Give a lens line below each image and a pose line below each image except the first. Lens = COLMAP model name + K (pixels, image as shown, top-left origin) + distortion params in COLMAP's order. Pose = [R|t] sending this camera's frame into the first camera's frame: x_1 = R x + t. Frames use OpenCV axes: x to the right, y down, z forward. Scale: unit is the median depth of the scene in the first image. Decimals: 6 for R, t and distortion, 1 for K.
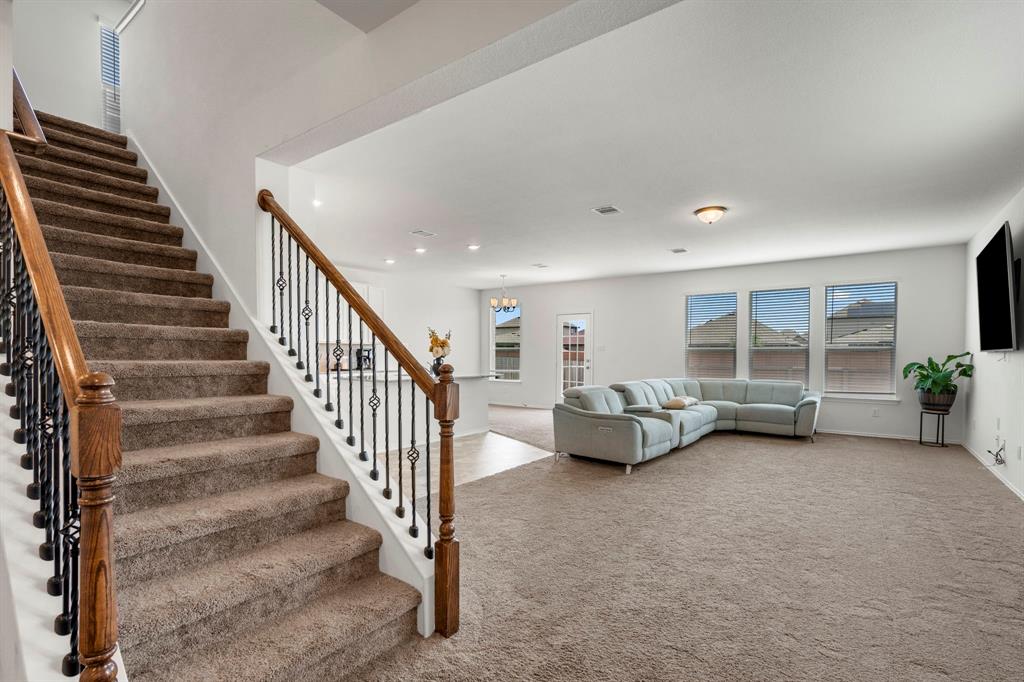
lens RADIAL K [[471.9, 0, 518.6], [0, 471.9, 358.3], [0, 0, 1]] dist [-0.009929, 0.000114]
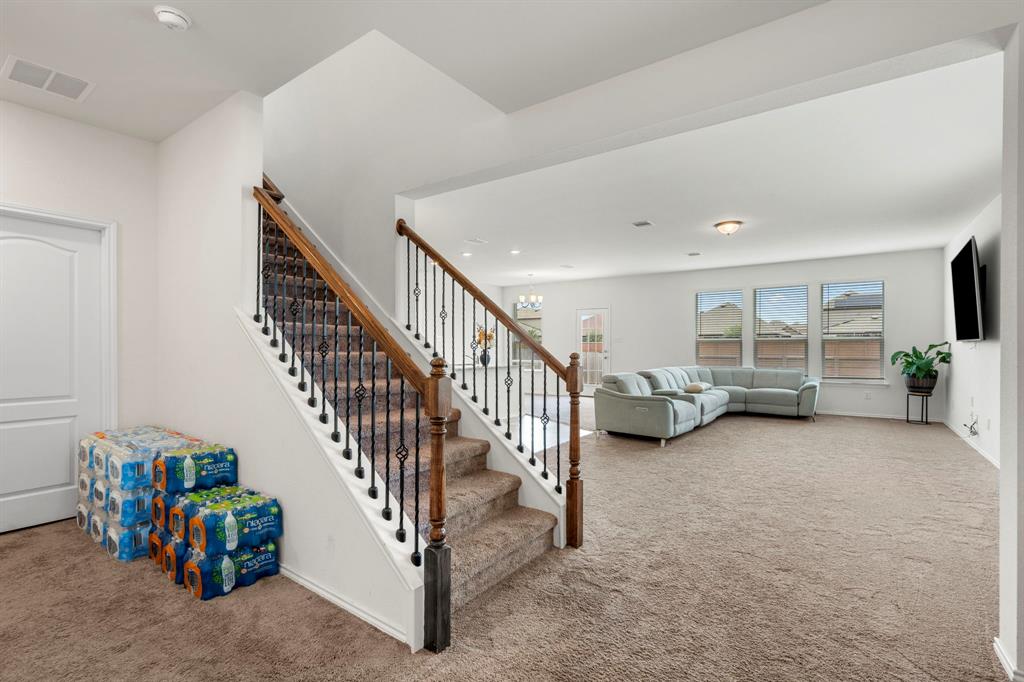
lens RADIAL K [[471.9, 0, 511.5], [0, 471.9, 339.9], [0, 0, 1]] dist [-0.009929, 0.000114]
pose [[0.999931, -0.005041, 0.010567, -0.195641], [0.005258, 0.999774, -0.020622, 0.000974], [-0.010460, 0.020676, 0.999732, -0.224283]]
